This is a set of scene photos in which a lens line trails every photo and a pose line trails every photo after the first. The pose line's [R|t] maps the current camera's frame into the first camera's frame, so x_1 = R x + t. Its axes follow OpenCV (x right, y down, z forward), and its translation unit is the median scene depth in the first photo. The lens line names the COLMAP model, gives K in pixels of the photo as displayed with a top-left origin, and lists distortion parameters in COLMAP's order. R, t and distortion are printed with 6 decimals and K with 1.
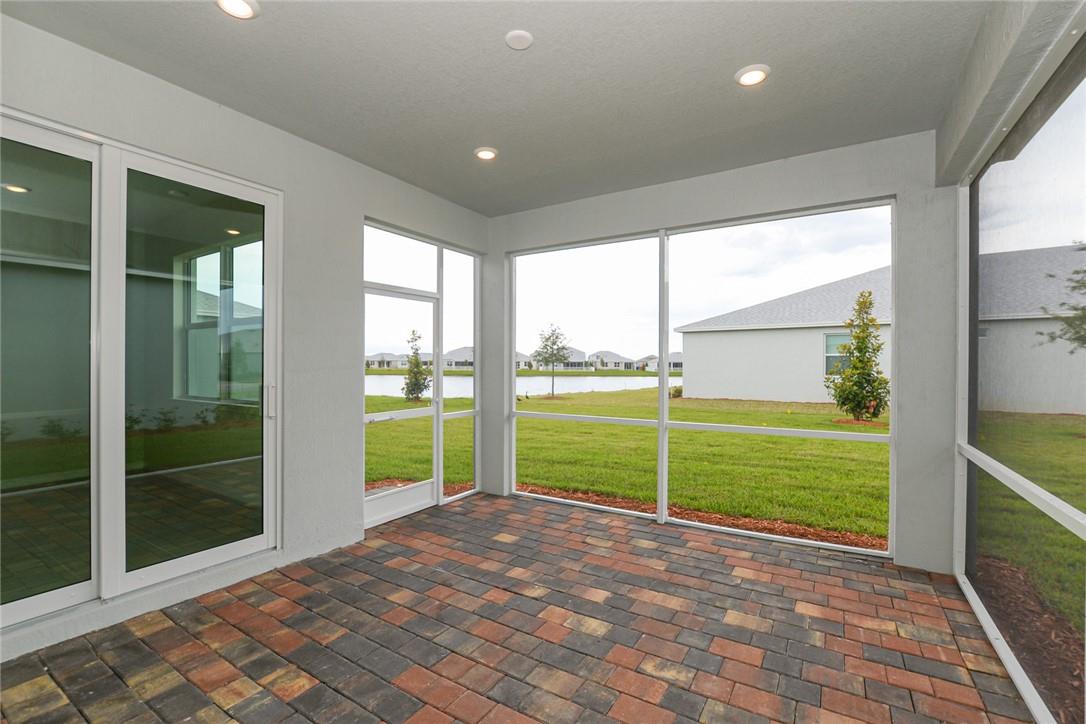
lens RADIAL K [[478.1, 0, 543.0], [0, 478.1, 362.0], [0, 0, 1]] dist [-0.018540, 0.001270]
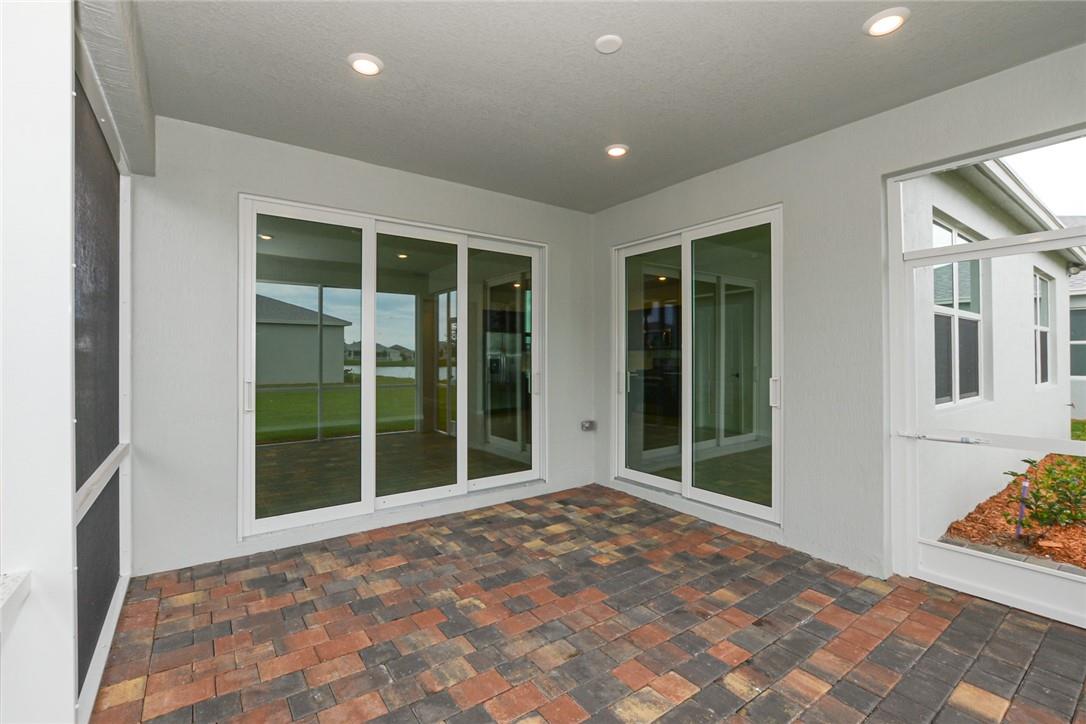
lens RADIAL K [[478.1, 0, 543.0], [0, 478.1, 362.0], [0, 0, 1]] dist [-0.018540, 0.001270]
pose [[-0.376890, 0.006904, -0.926232, 0.582907], [0.006416, 0.999968, 0.004842, 0.000029], [0.926236, -0.004118, -0.376922, 0.786031]]
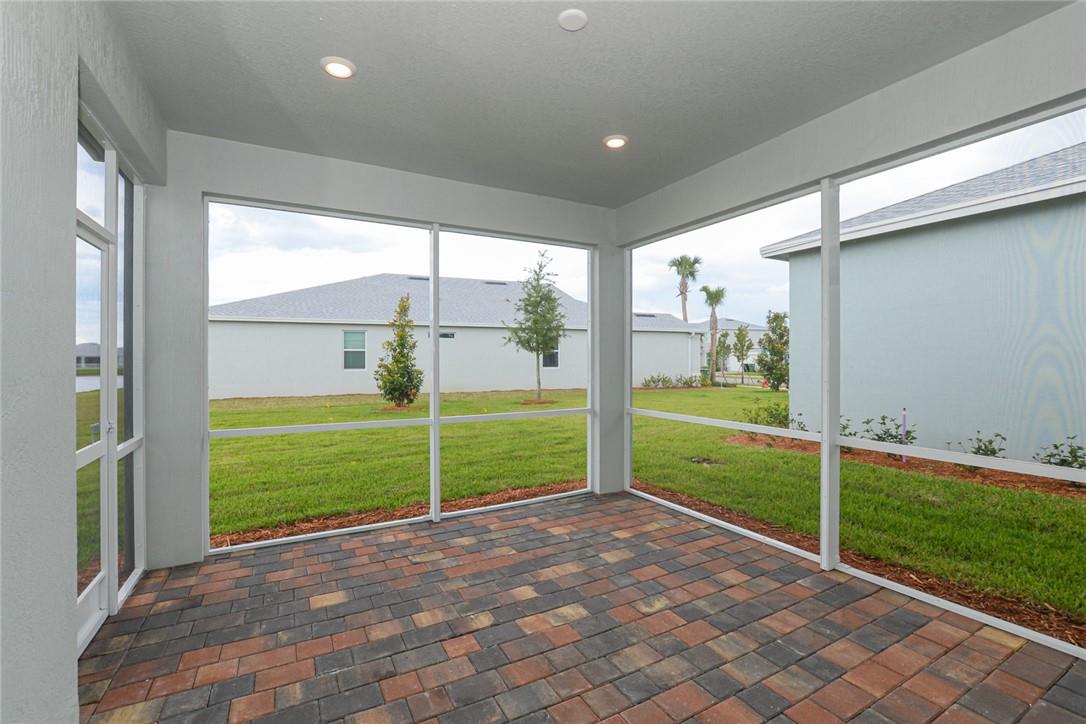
lens RADIAL K [[478.1, 0, 543.0], [0, 478.1, 362.0], [0, 0, 1]] dist [-0.018540, 0.001270]
pose [[0.487268, -0.008709, 0.873209, -0.568502], [-0.001646, 0.999939, 0.010892, -0.001797], [-0.873251, -0.006745, 0.487224, 0.377743]]
